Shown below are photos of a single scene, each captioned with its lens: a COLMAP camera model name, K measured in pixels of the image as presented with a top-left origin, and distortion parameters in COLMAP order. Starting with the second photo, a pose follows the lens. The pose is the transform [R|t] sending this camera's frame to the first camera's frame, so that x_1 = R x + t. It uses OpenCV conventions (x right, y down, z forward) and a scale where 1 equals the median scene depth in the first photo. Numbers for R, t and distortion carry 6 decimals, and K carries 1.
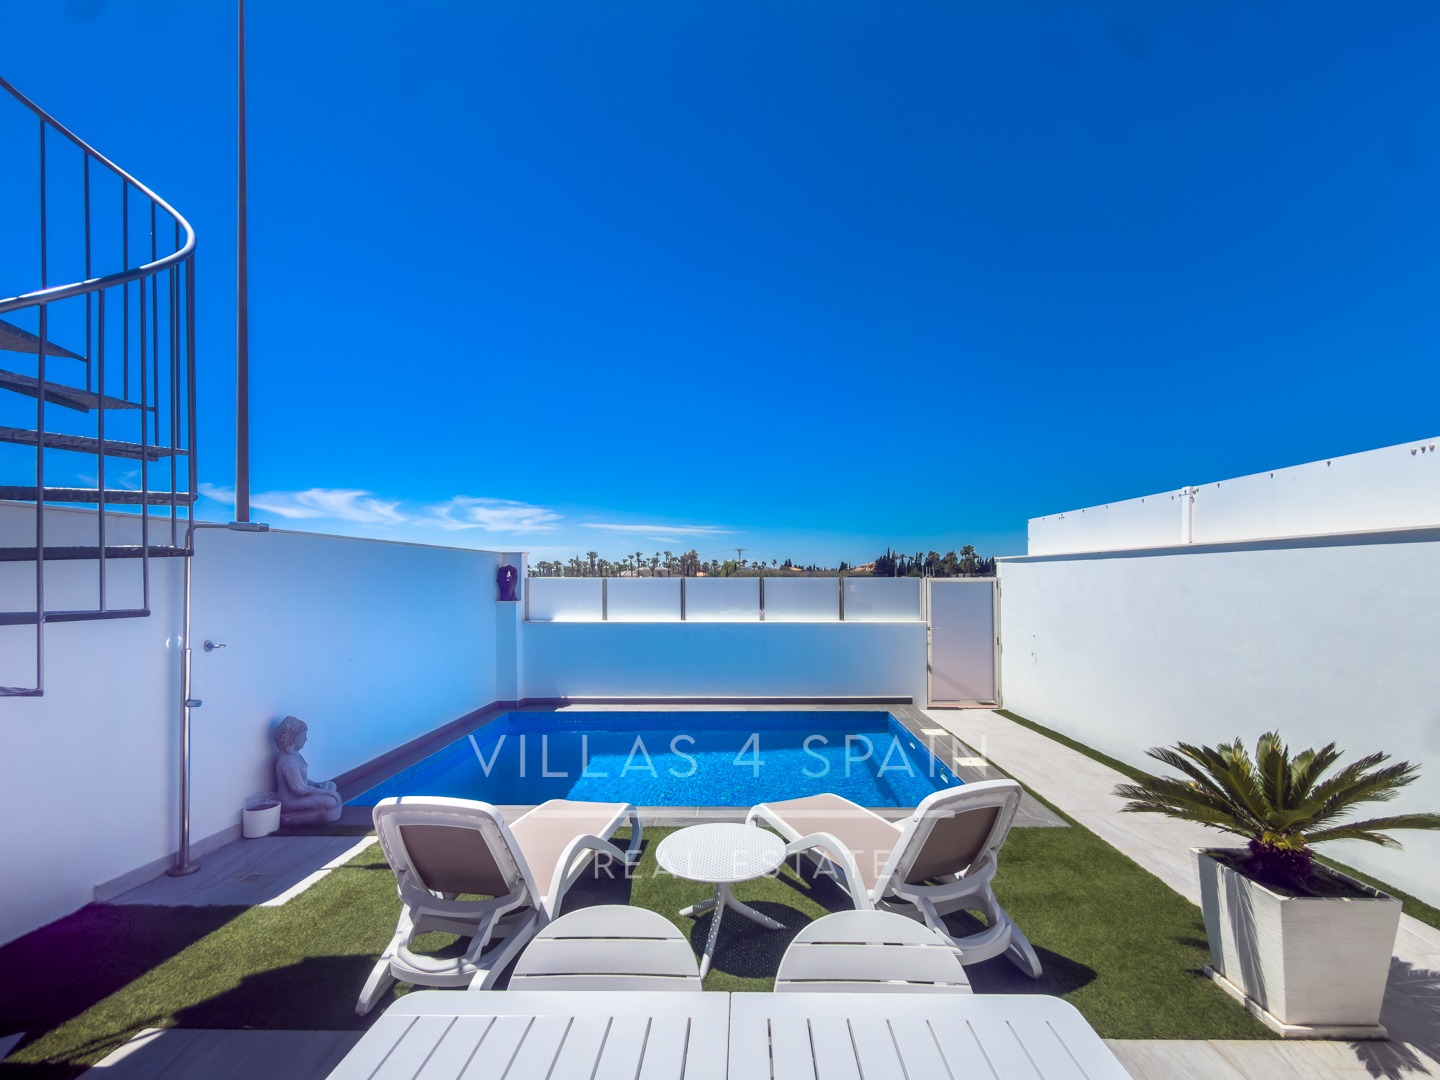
lens RADIAL K [[579.7, 0, 725.3], [0, 579.7, 579.3], [0, 0, 1]] dist [0.001768, 0.000342]
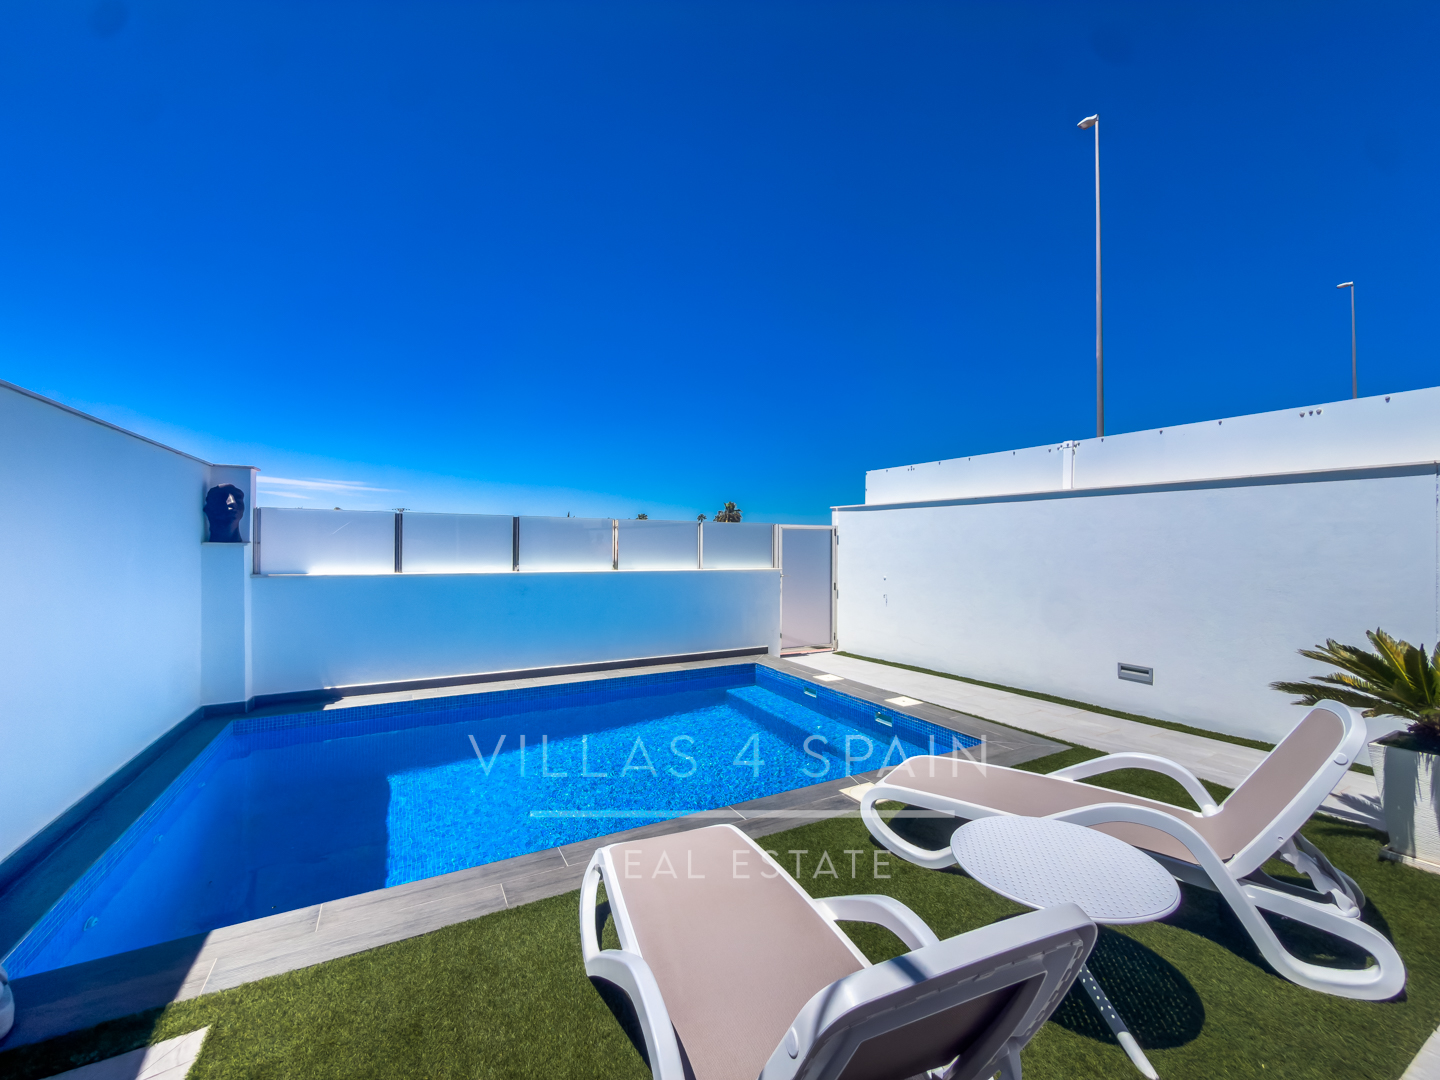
lens RADIAL K [[568.7, 0, 697.4], [0, 568.7, 537.8], [0, 0, 1]] dist [0.000653, 0.000237]
pose [[0.865158, 0.018956, 0.501141, -0.246990], [-0.011767, 0.999778, -0.017503, 0.037780], [-0.501361, 0.009247, 0.865189, 0.222815]]
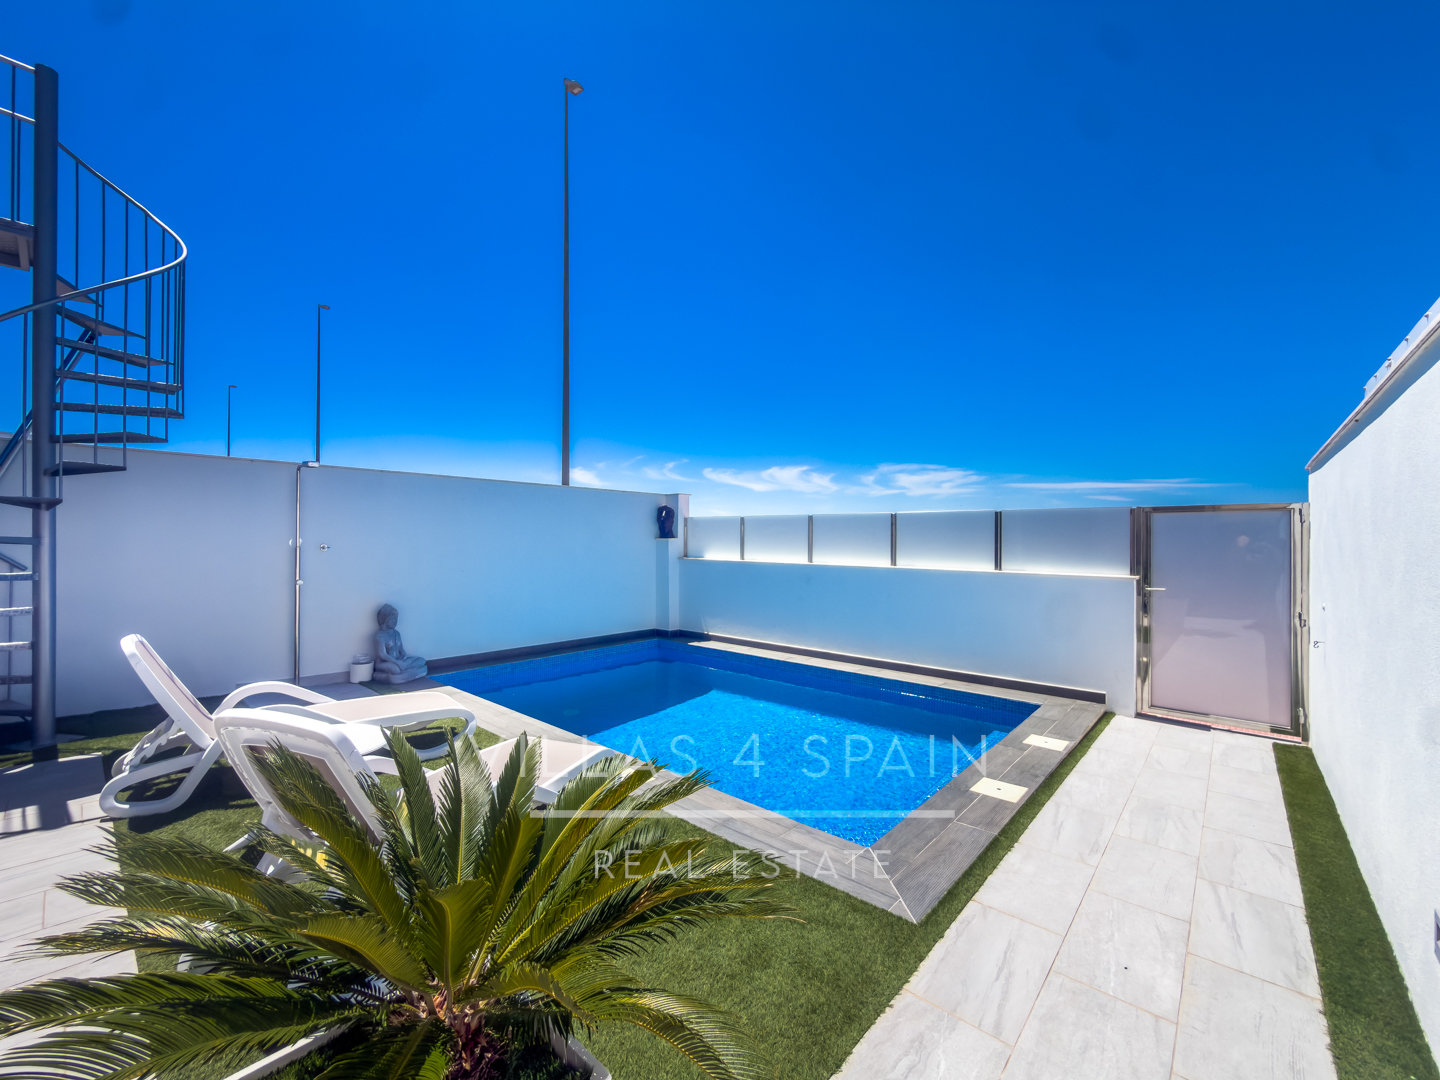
lens RADIAL K [[577.8, 0, 731.5], [0, 577.8, 542.0], [0, 0, 1]] dist [0.002234, 0.000015]
pose [[0.773563, 0.011638, -0.633613, 0.408516], [-0.012412, 0.999918, 0.003212, 0.039546], [0.633598, 0.005380, 0.773644, 0.239772]]
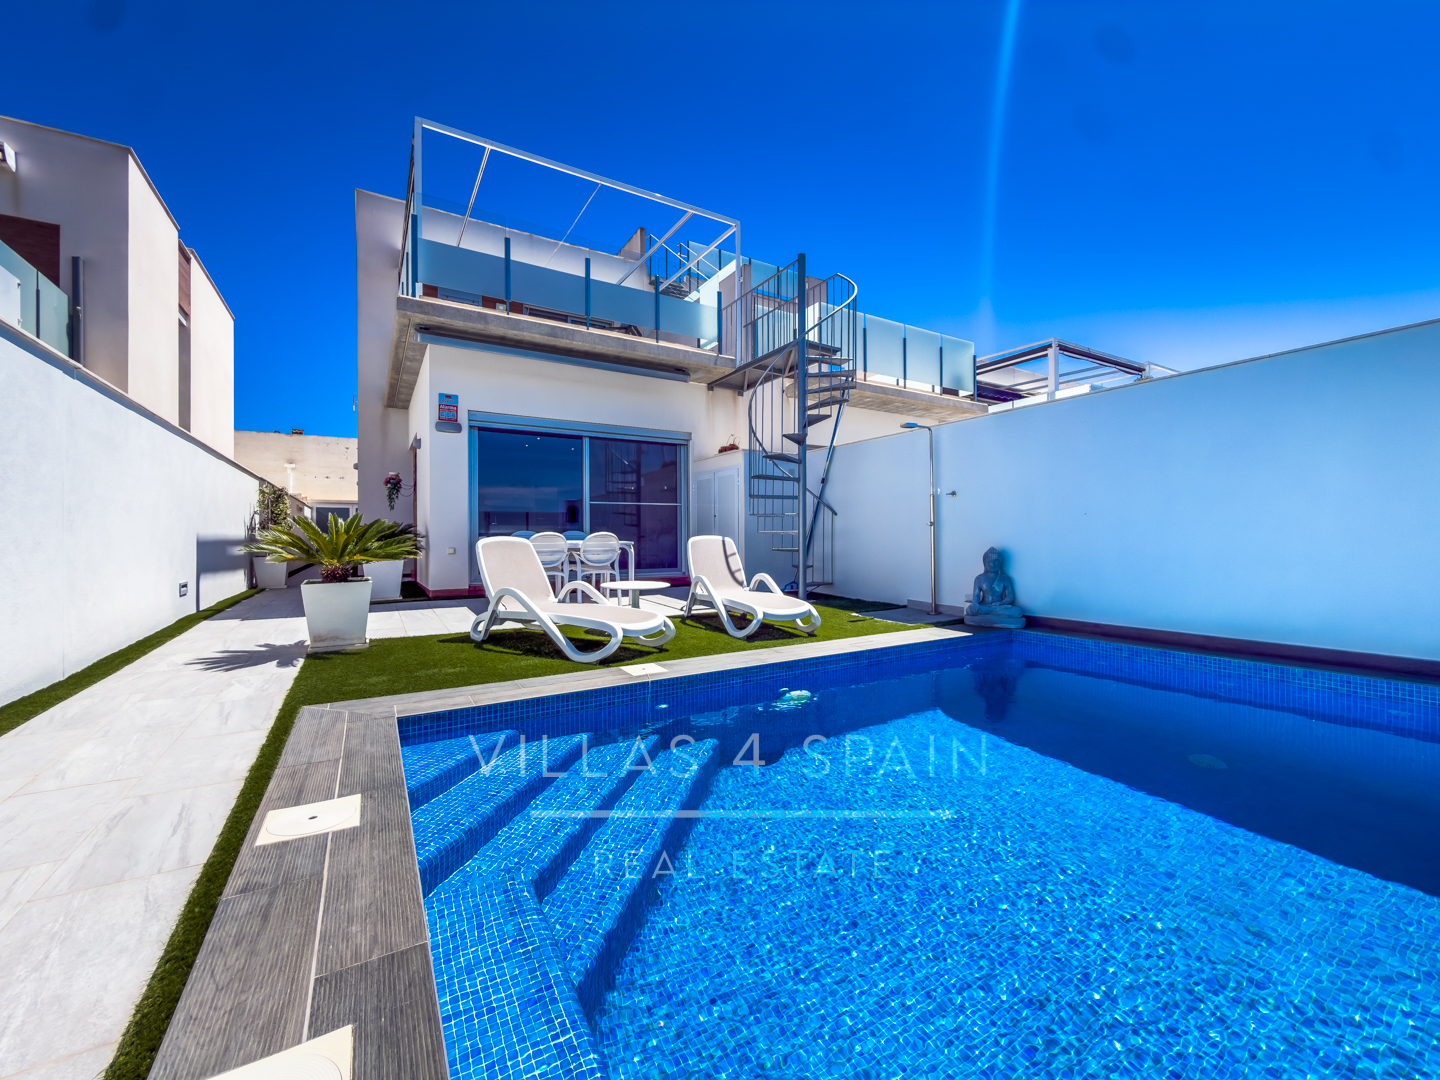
lens RADIAL K [[568.7, 0, 697.4], [0, 568.7, 537.8], [0, 0, 1]] dist [0.000653, 0.000237]
pose [[-0.847087, 0.010758, -0.531346, 0.287657], [0.011225, 0.999934, 0.002350, 0.109590], [0.531336, -0.003974, -0.847152, 0.936066]]
